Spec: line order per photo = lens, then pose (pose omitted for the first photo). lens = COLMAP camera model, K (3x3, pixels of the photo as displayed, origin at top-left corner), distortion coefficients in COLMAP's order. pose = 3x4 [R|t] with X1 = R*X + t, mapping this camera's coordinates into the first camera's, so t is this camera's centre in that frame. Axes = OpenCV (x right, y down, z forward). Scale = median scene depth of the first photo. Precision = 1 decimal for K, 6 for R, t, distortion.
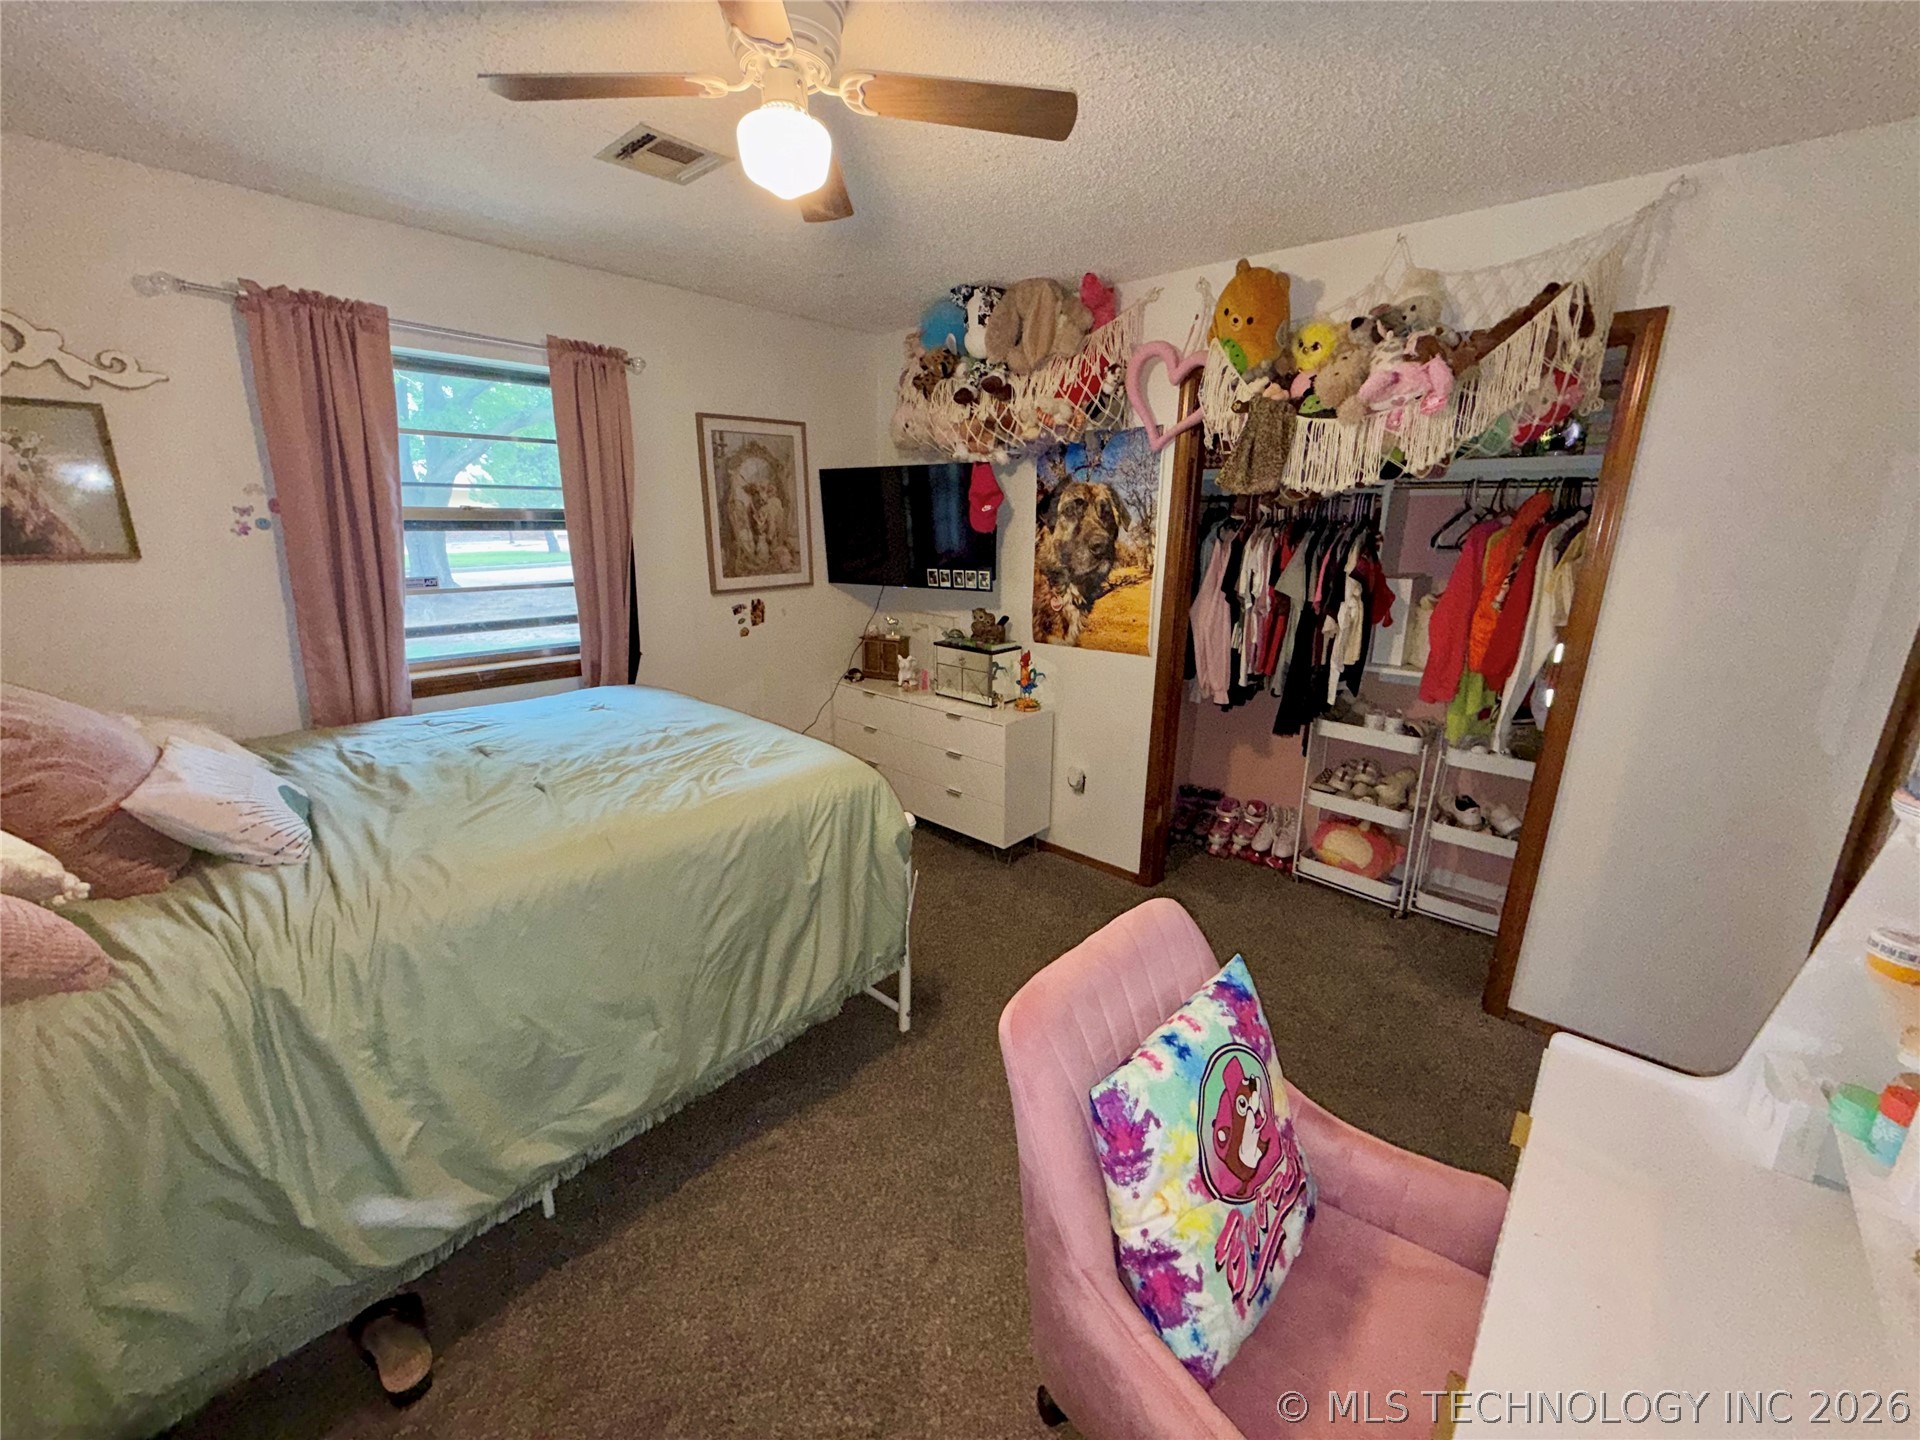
lens RADIAL K [[762.7, 0, 953.8], [0, 762.7, 717.6], [0, 0, 1]] dist [0.000443, -0.000927]
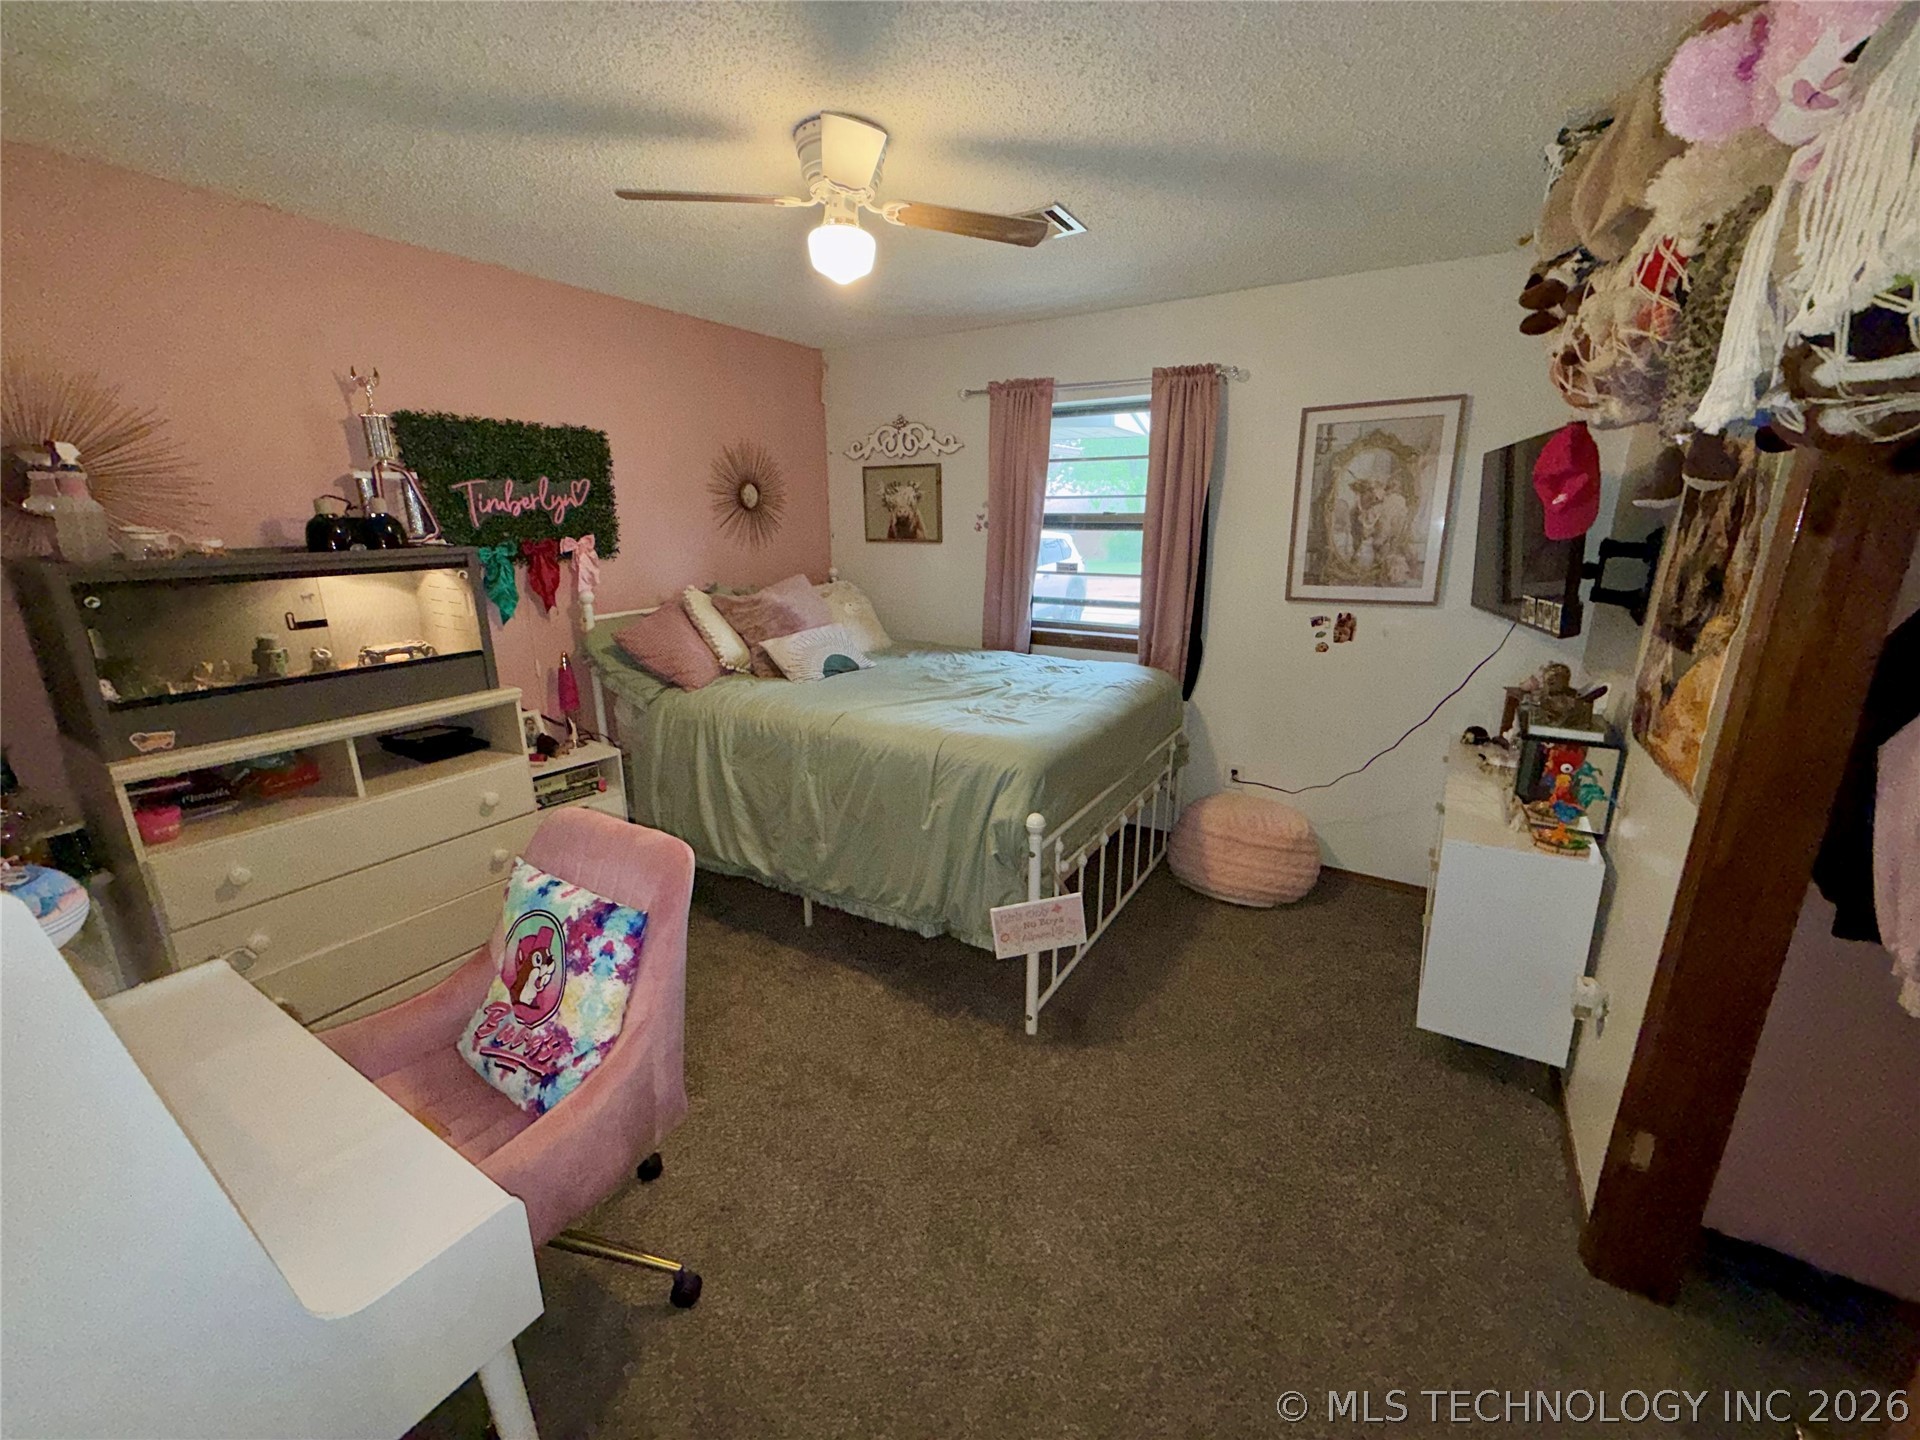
lens RADIAL K [[762.7, 0, 956.0], [0, 762.7, 717.2], [0, 0, 1]] dist [0.000443, -0.000927]
pose [[0.193619, 0.236328, -0.952187, 0.561177], [-0.248894, 0.950633, 0.185331, -0.102759], [0.948980, 0.201110, 0.242881, 0.433049]]
